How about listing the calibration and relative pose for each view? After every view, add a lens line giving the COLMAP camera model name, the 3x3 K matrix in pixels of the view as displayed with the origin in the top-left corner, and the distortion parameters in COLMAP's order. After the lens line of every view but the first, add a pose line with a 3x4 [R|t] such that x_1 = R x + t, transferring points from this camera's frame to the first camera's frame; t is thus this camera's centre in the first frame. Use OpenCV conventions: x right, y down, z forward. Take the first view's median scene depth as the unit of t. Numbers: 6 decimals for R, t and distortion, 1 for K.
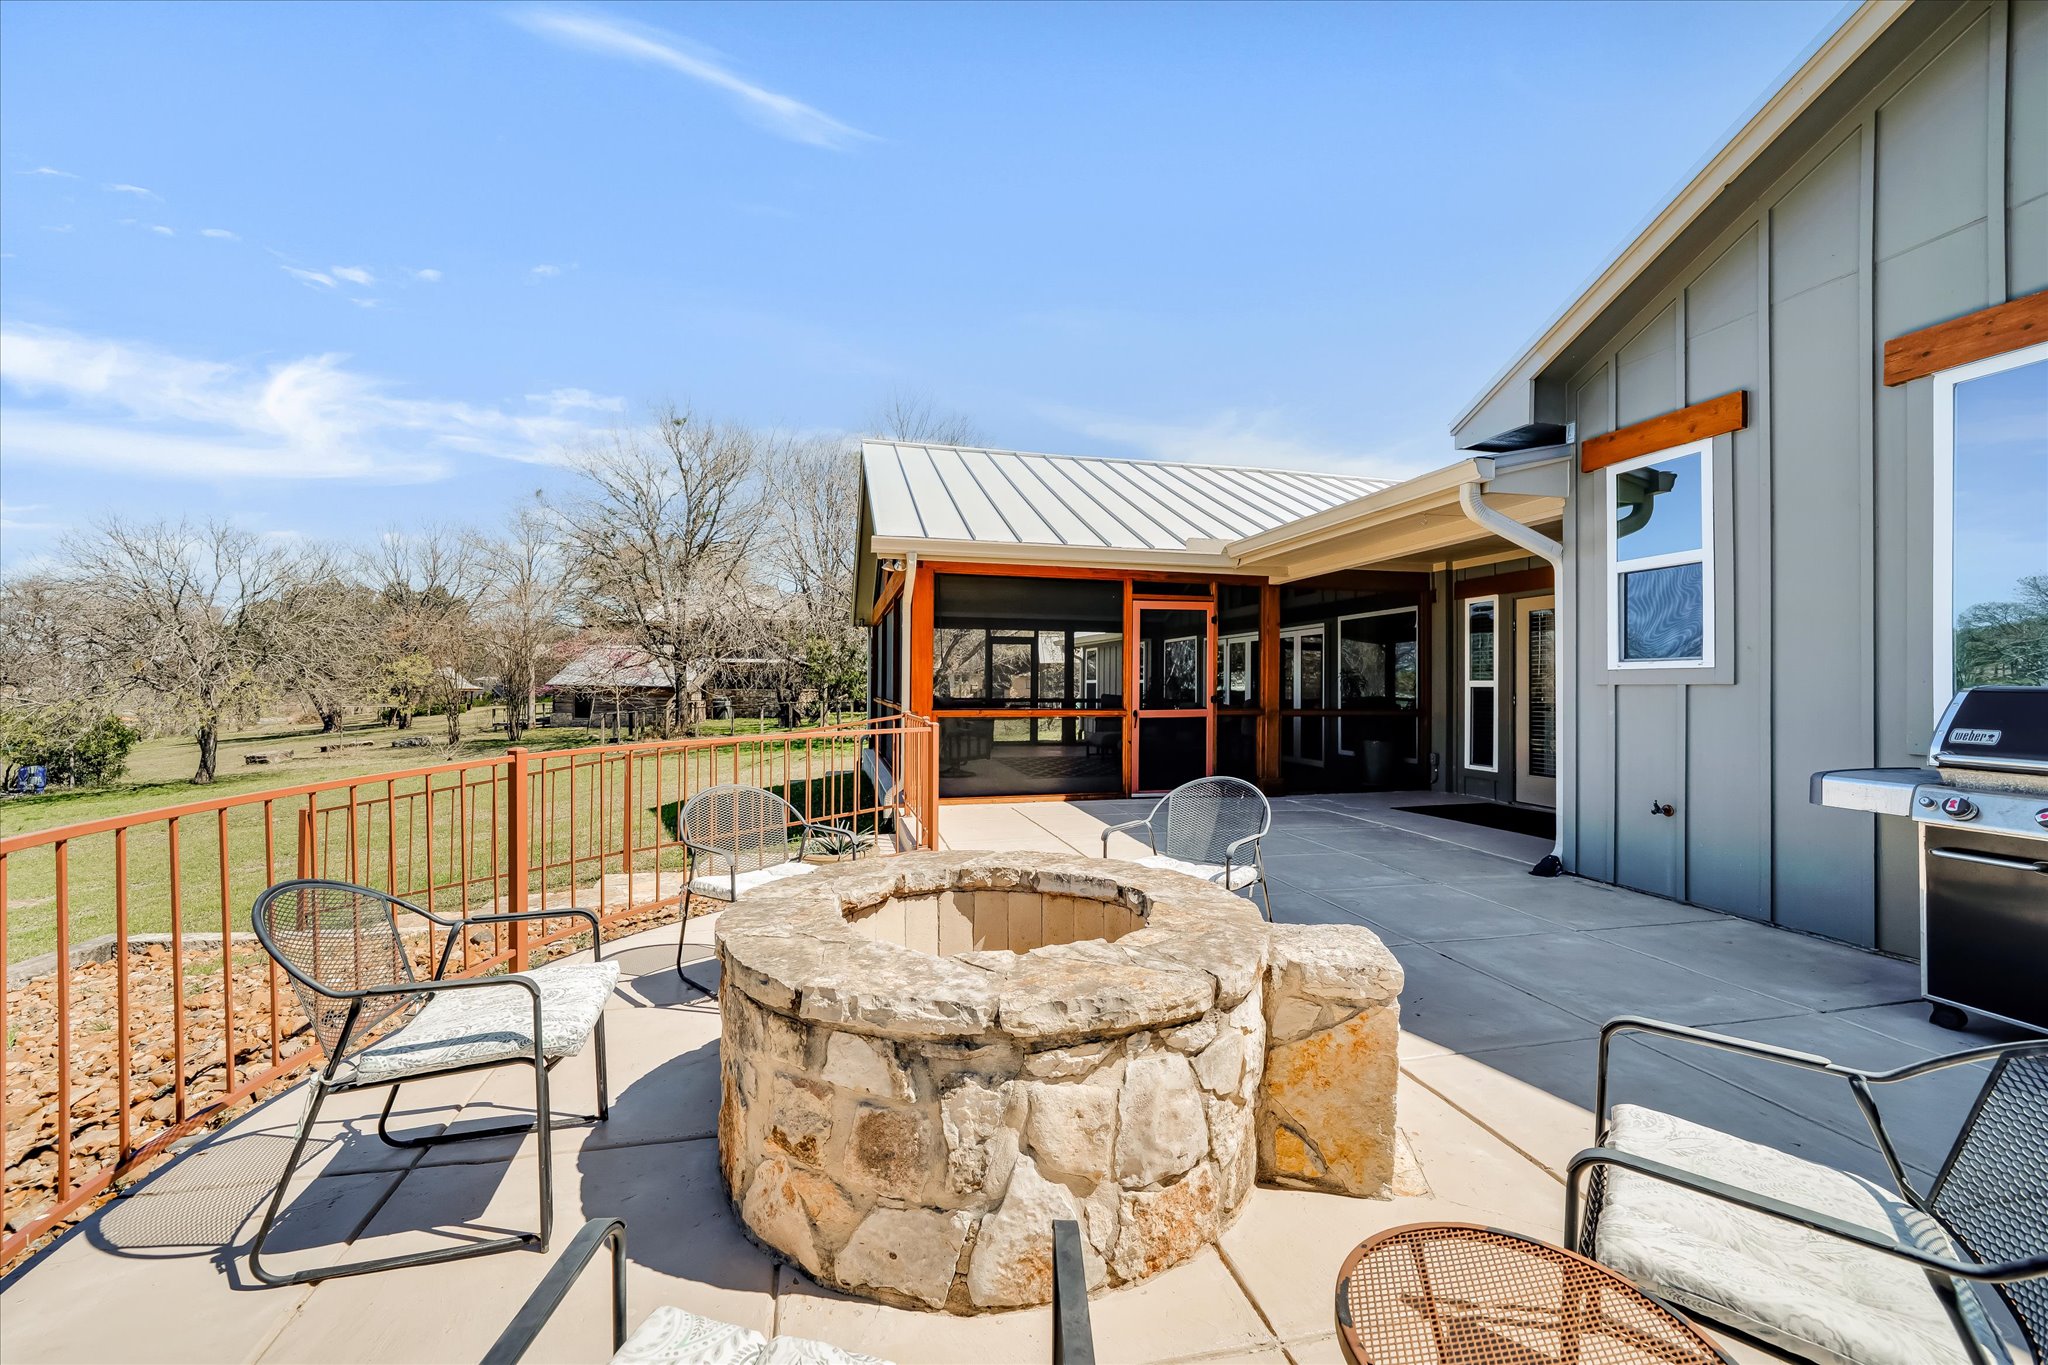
lens RADIAL K [[800.1, 0, 1032.9], [0, 800.1, 683.7], [0, 0, 1]] dist [0.000593, 0.000470]
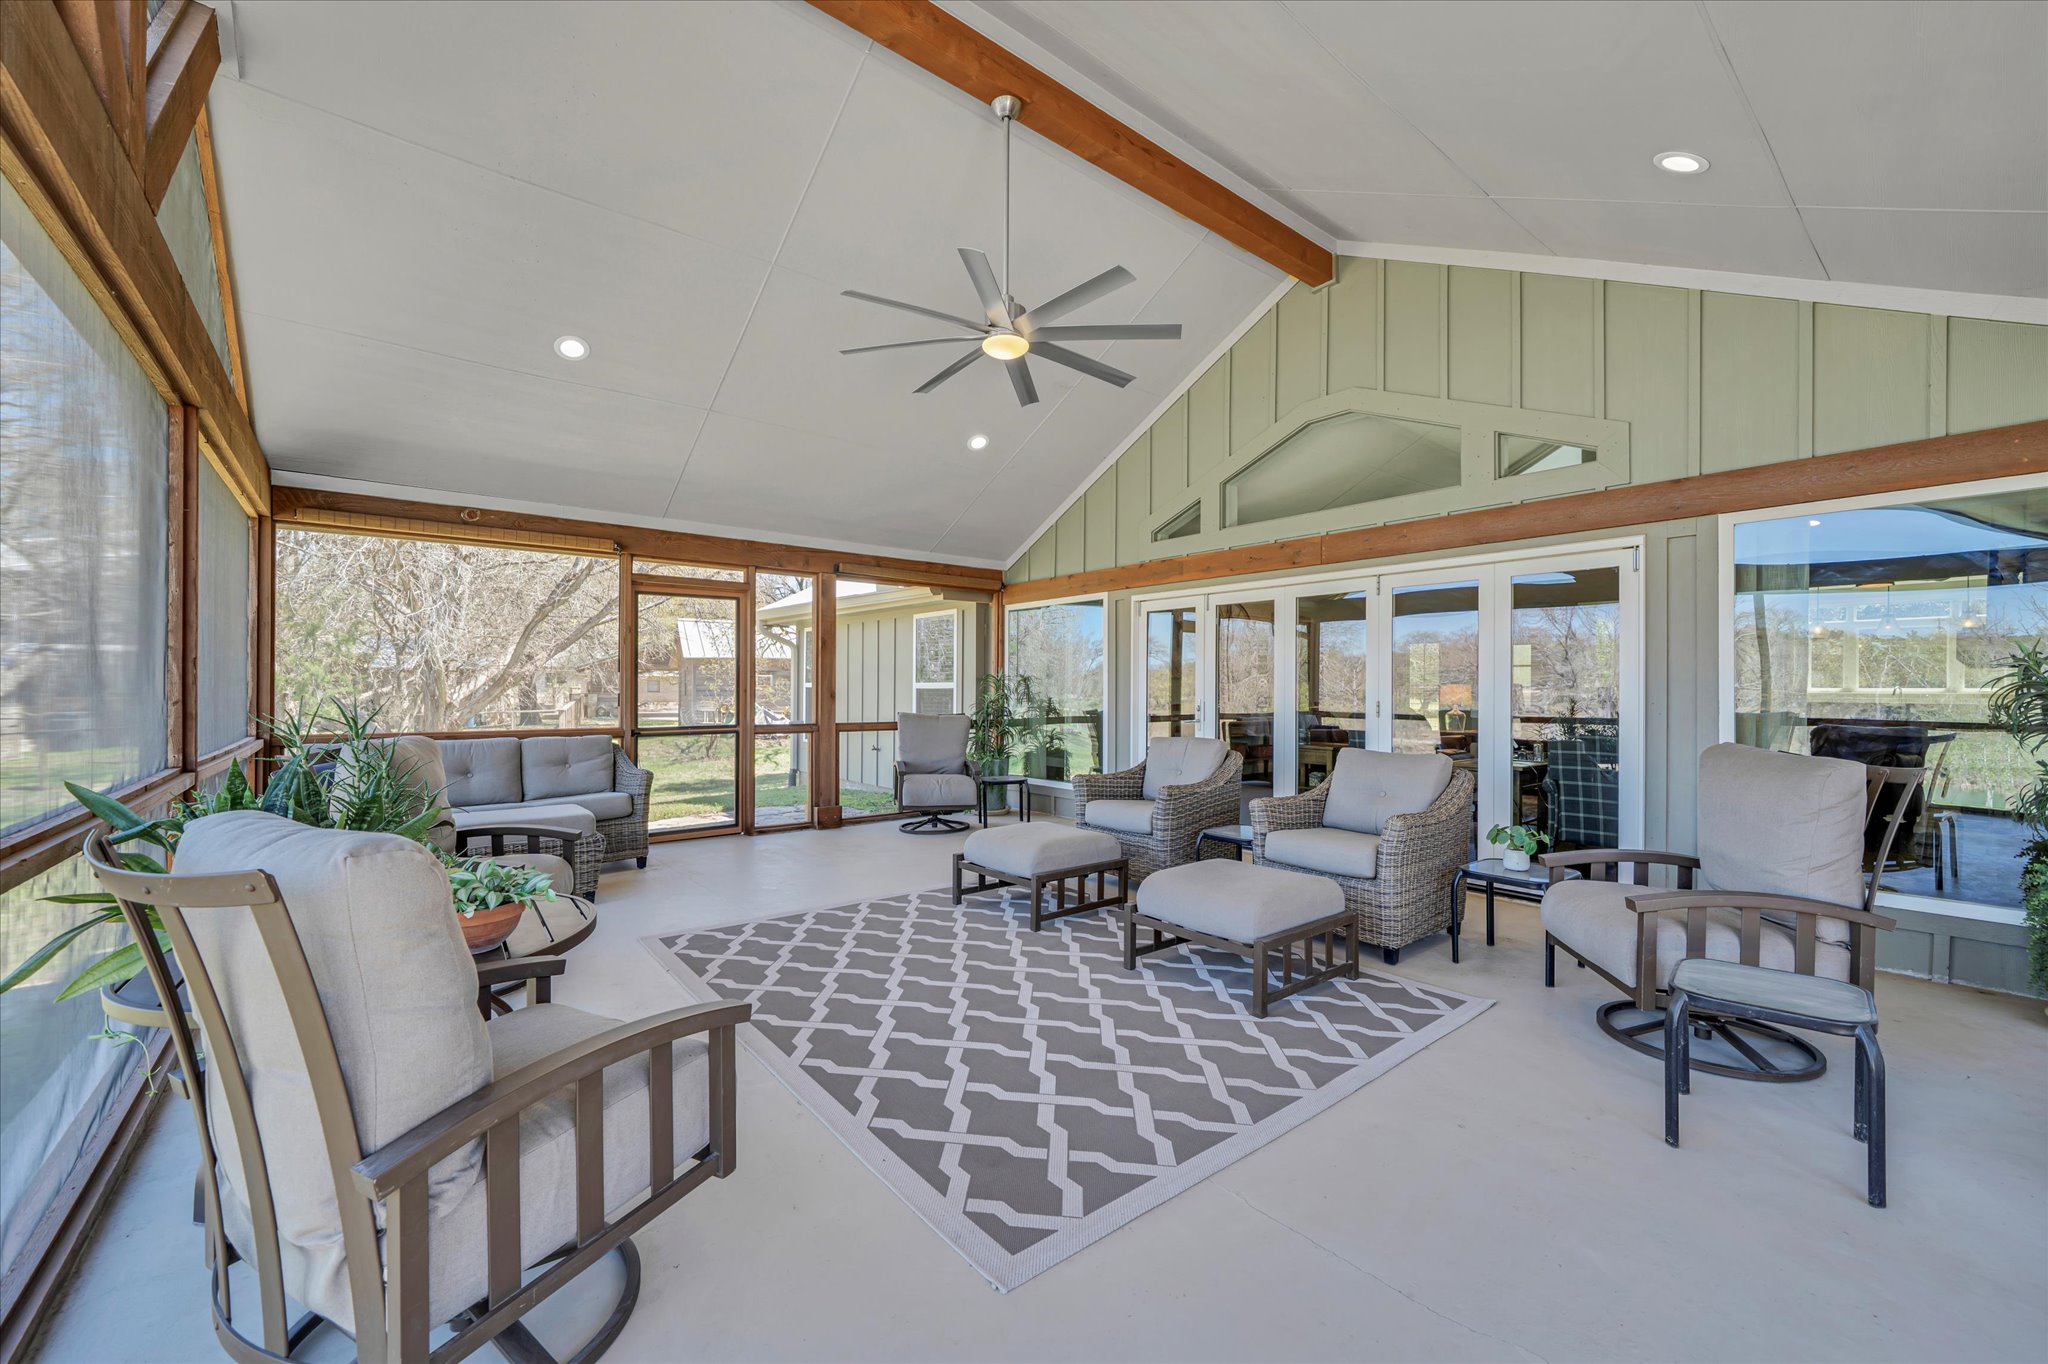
lens RADIAL K [[800.1, 0, 1032.9], [0, 800.1, 683.2], [0, 0, 1]] dist [0.000593, 0.000470]
pose [[0.900200, 0.005421, 0.435442, -0.046215], [-0.003264, 0.999978, -0.005700, -0.002589], [-0.435464, 0.003710, 0.900199, 0.543592]]
